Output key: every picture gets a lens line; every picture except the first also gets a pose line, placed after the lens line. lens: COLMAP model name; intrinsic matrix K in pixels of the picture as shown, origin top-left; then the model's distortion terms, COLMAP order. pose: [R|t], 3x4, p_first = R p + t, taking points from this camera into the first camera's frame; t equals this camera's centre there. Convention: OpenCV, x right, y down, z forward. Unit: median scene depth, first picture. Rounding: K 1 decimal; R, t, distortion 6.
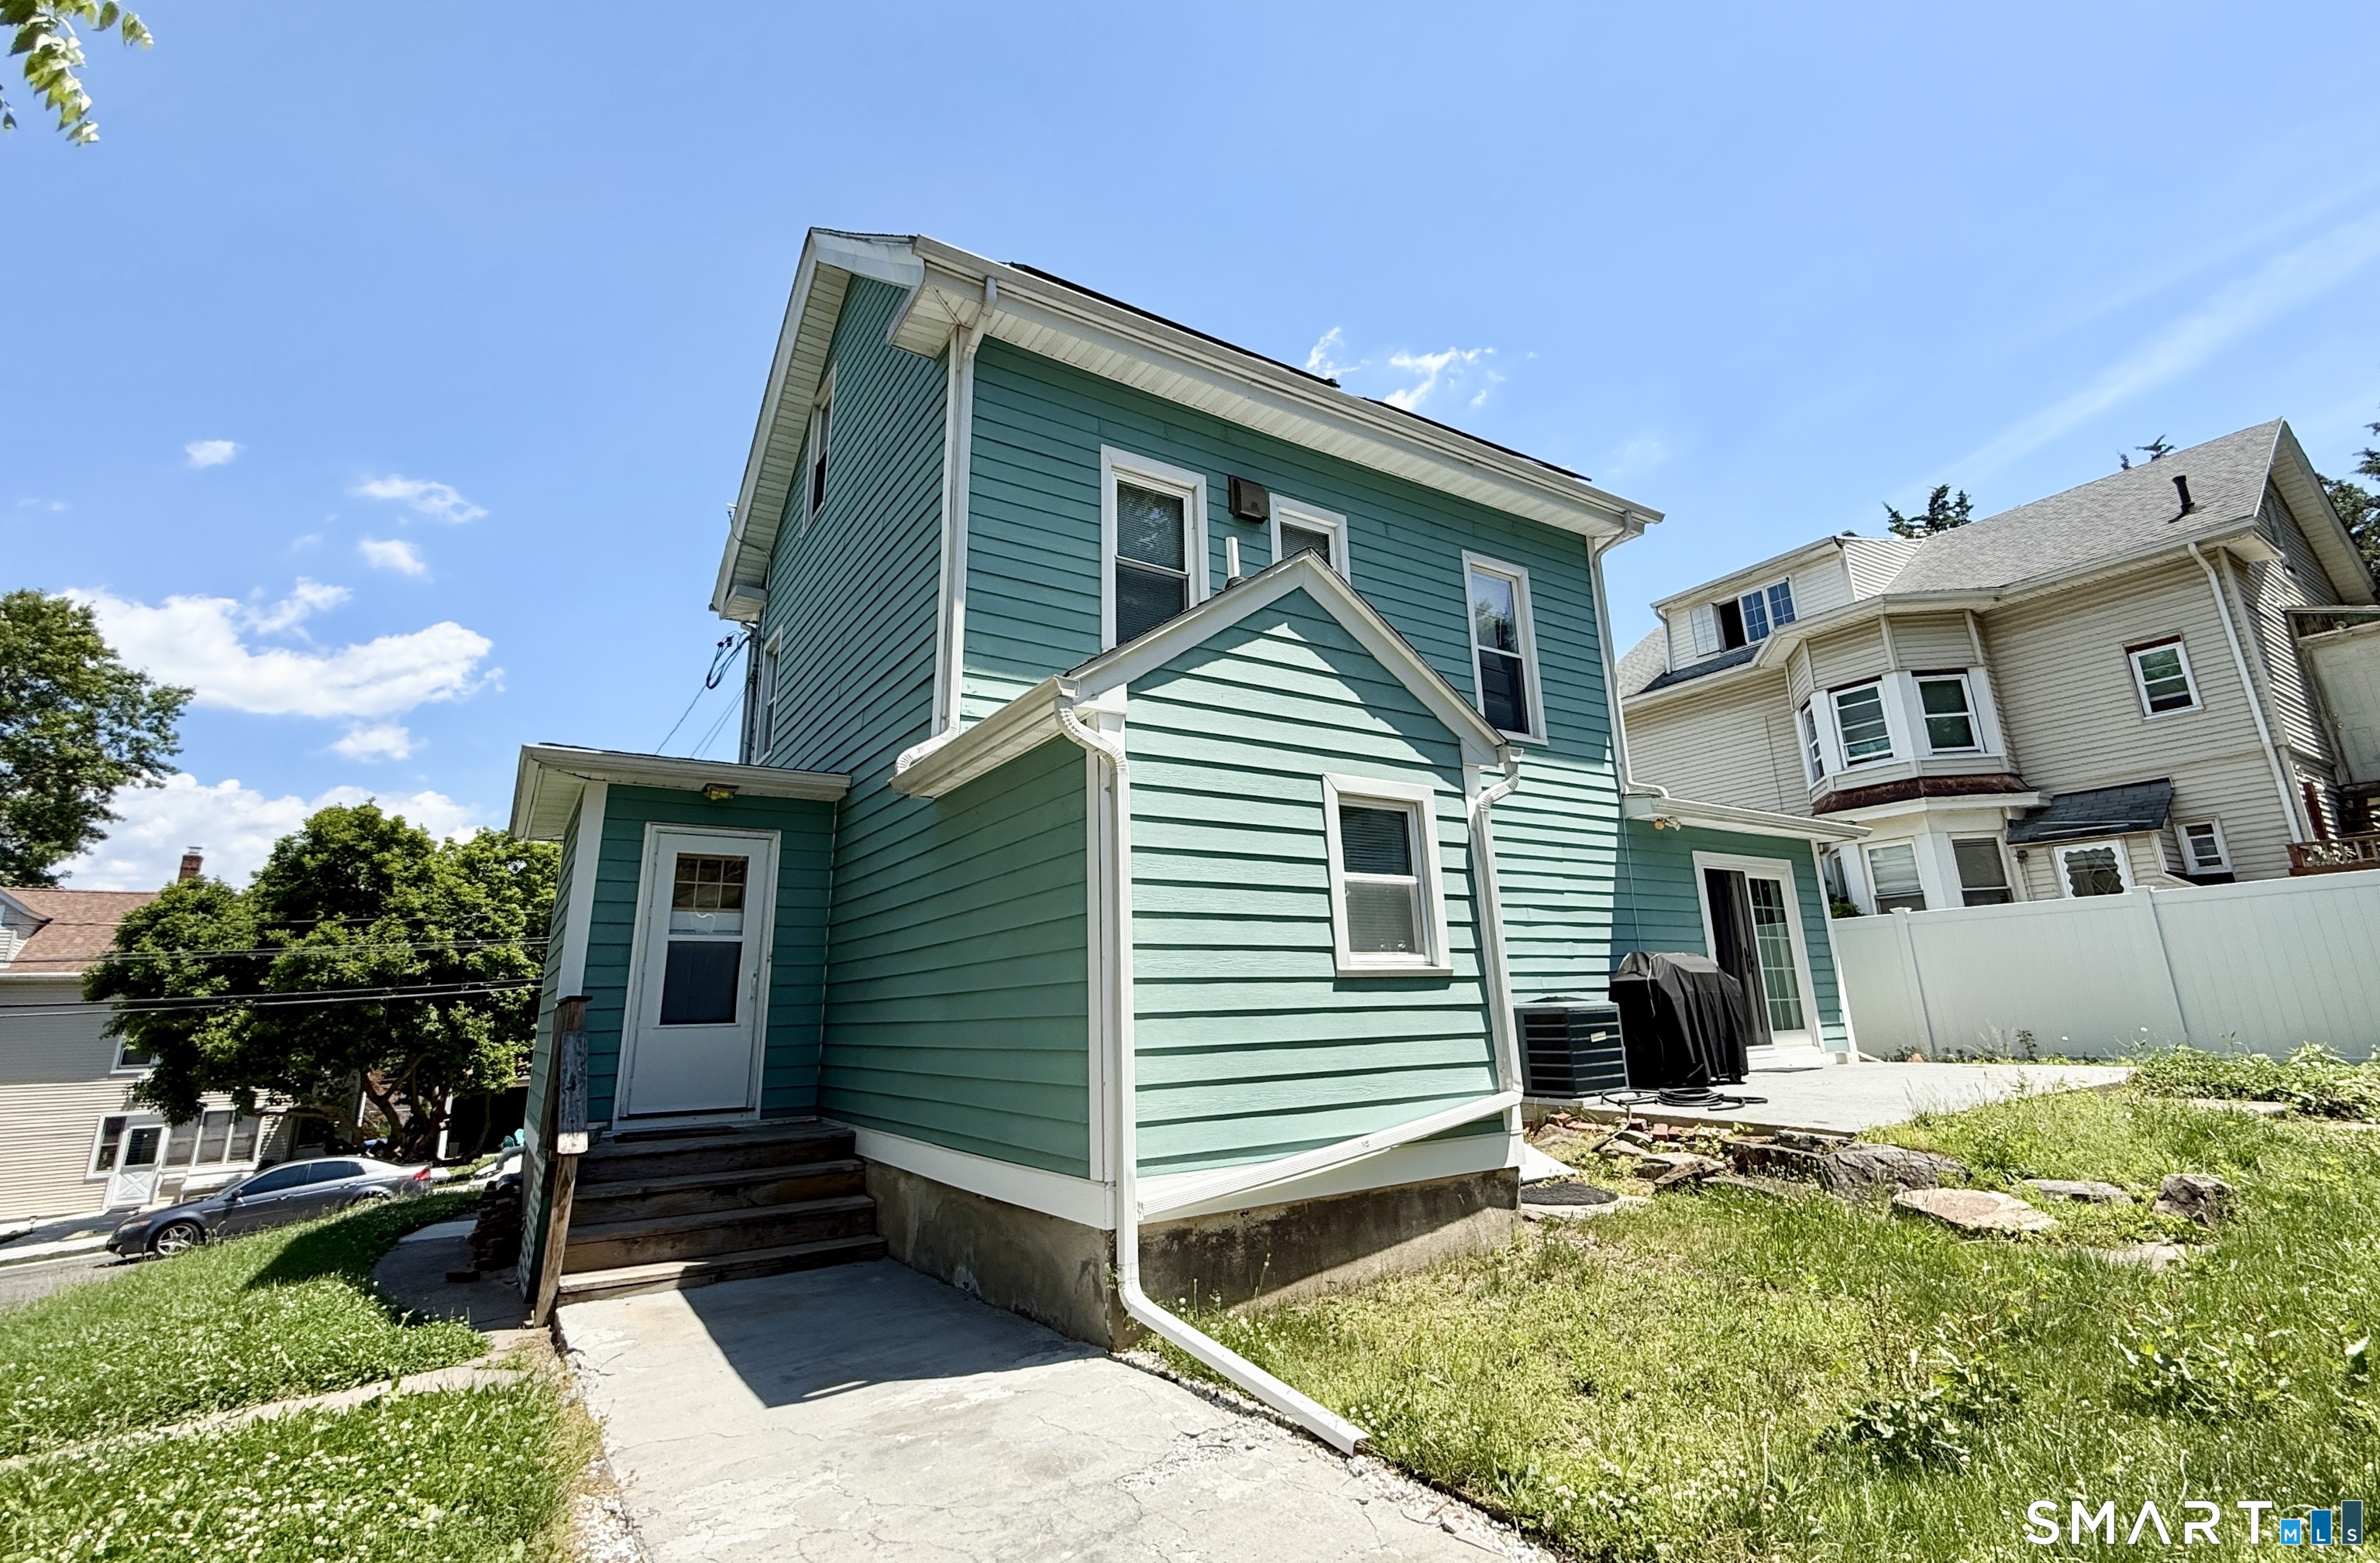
lens RADIAL K [[1069.9, 0, 1217.7], [0, 1069.9, 712.2], [0, 0, 1]] dist [-0.003758, -0.000069]
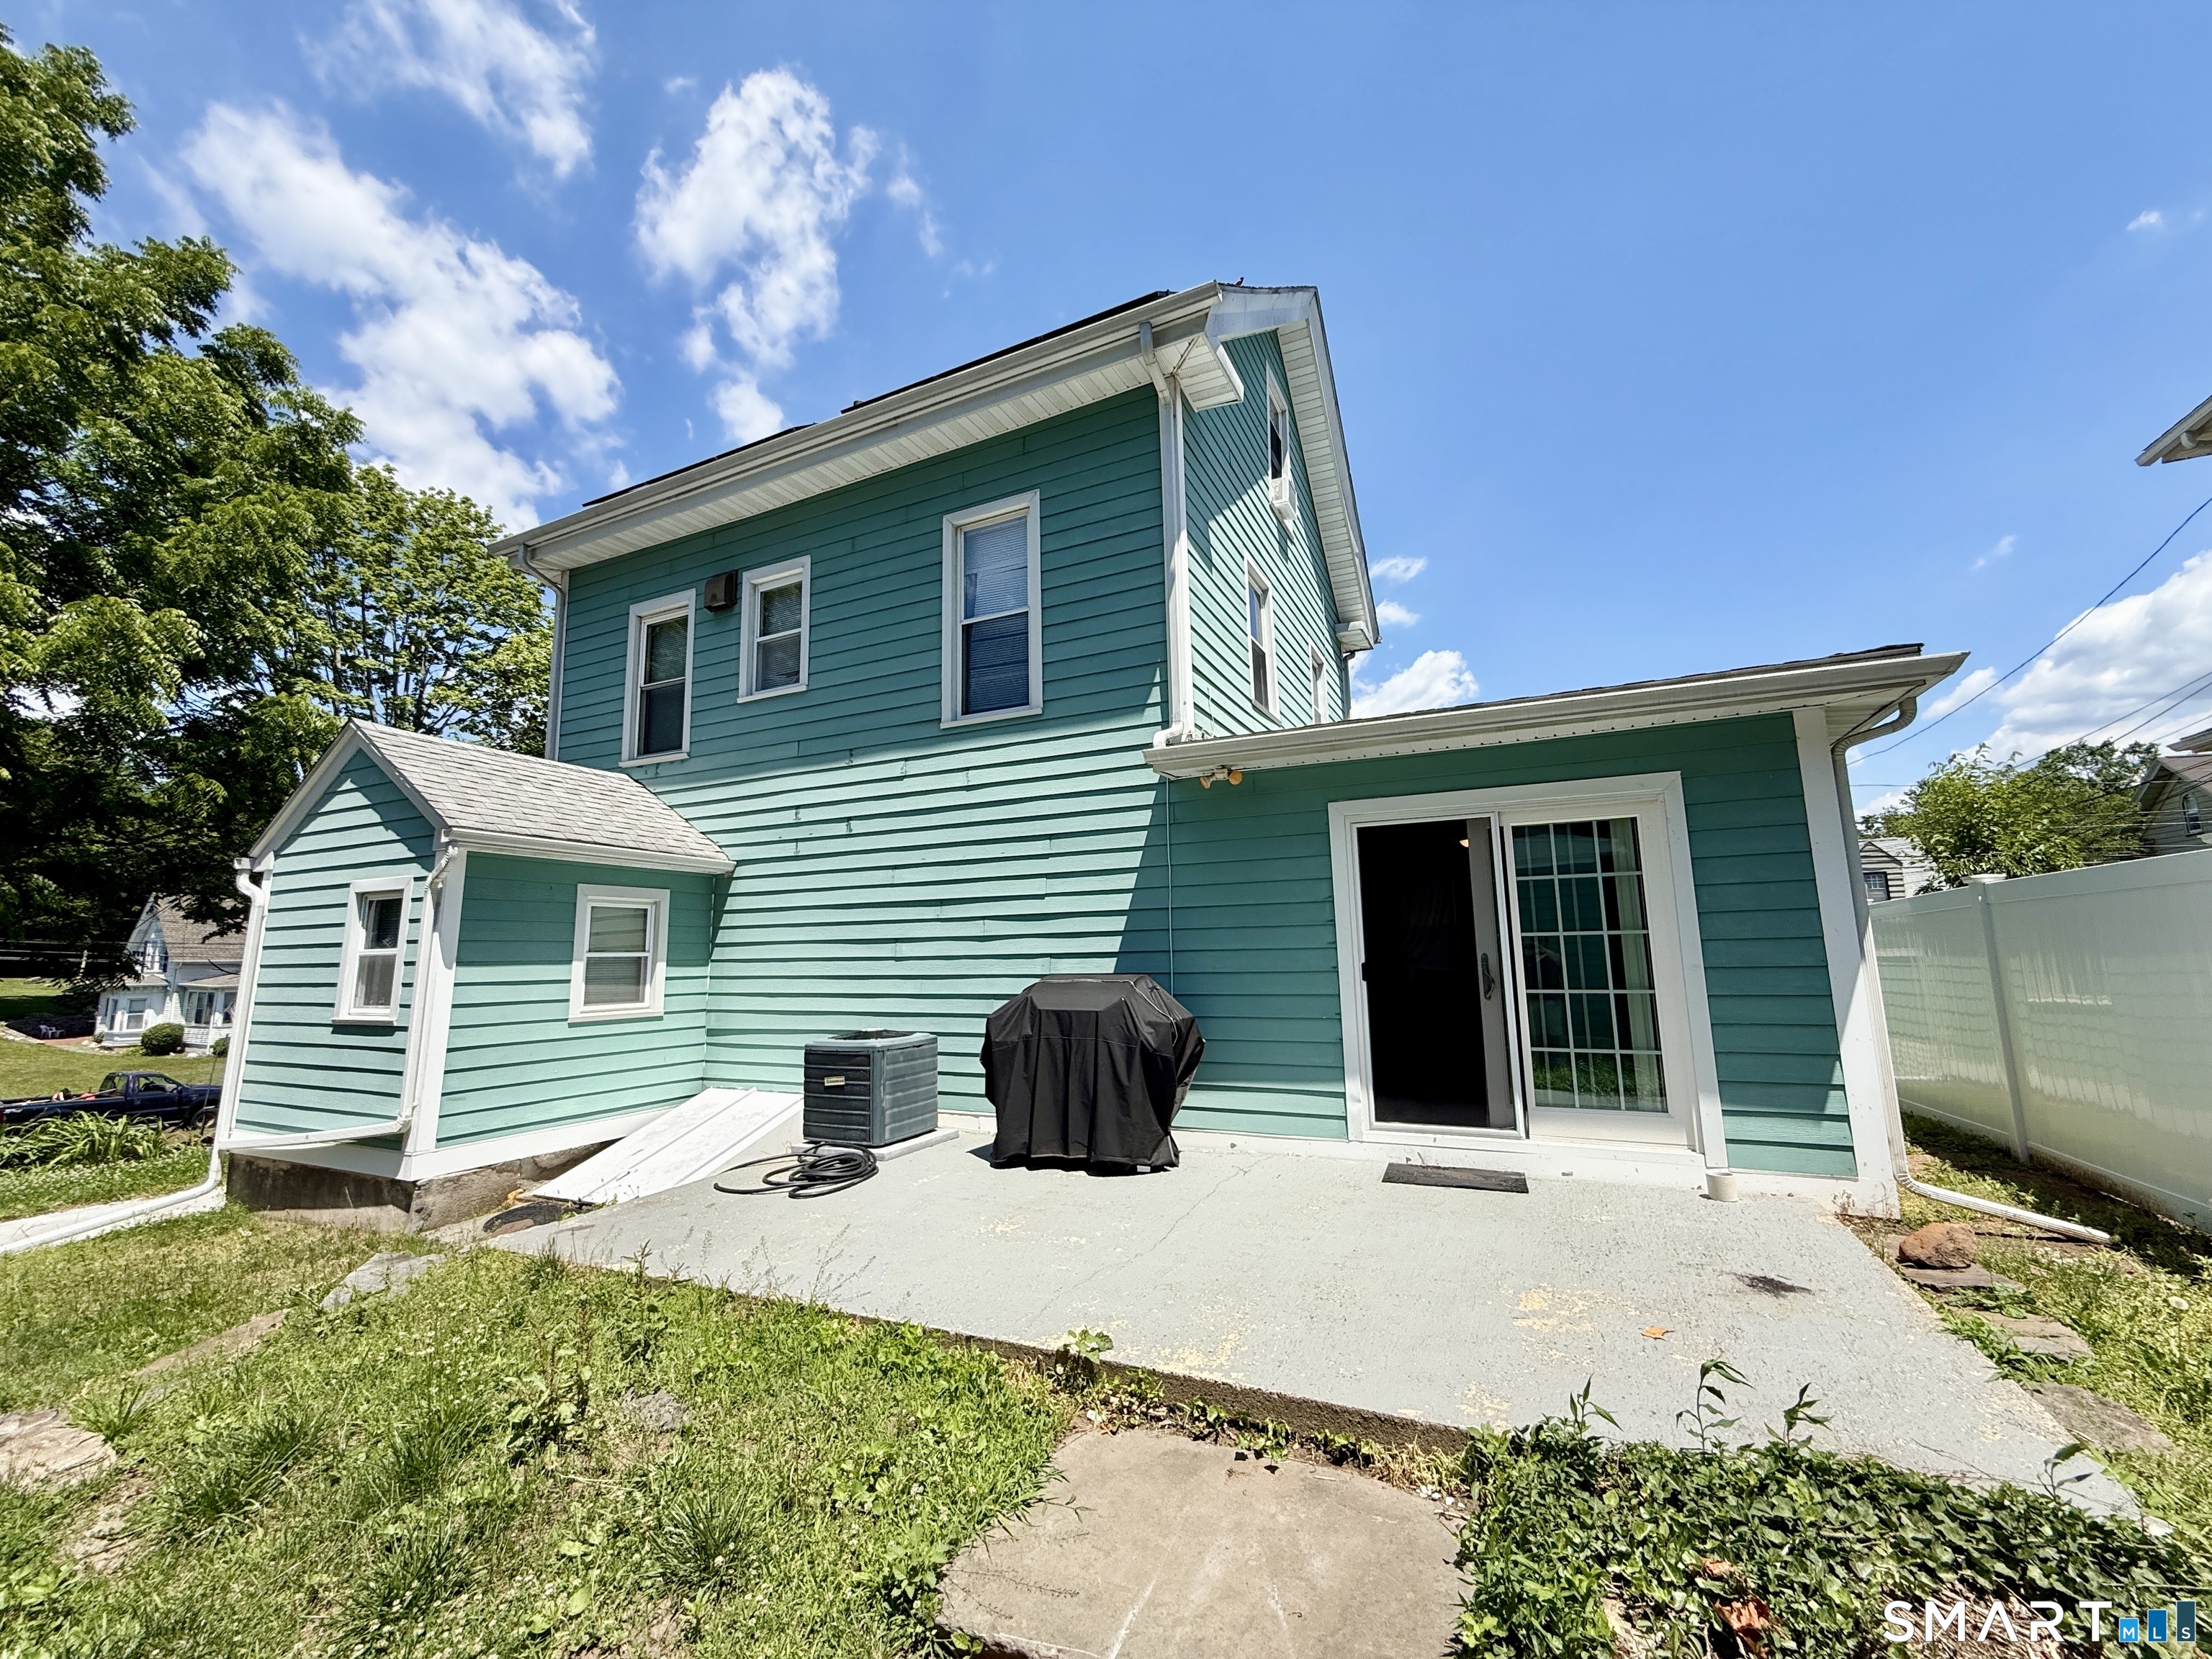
lens RADIAL K [[885.7, 0, 1101.6], [0, 885.7, 824.2], [0, 0, 1]] dist [0.001118, -0.000648]
pose [[0.504273, -0.102688, -0.857417, 0.999863], [0.239142, 0.970678, 0.024394, 0.118833], [0.829771, -0.217345, 0.514044, 0.763883]]
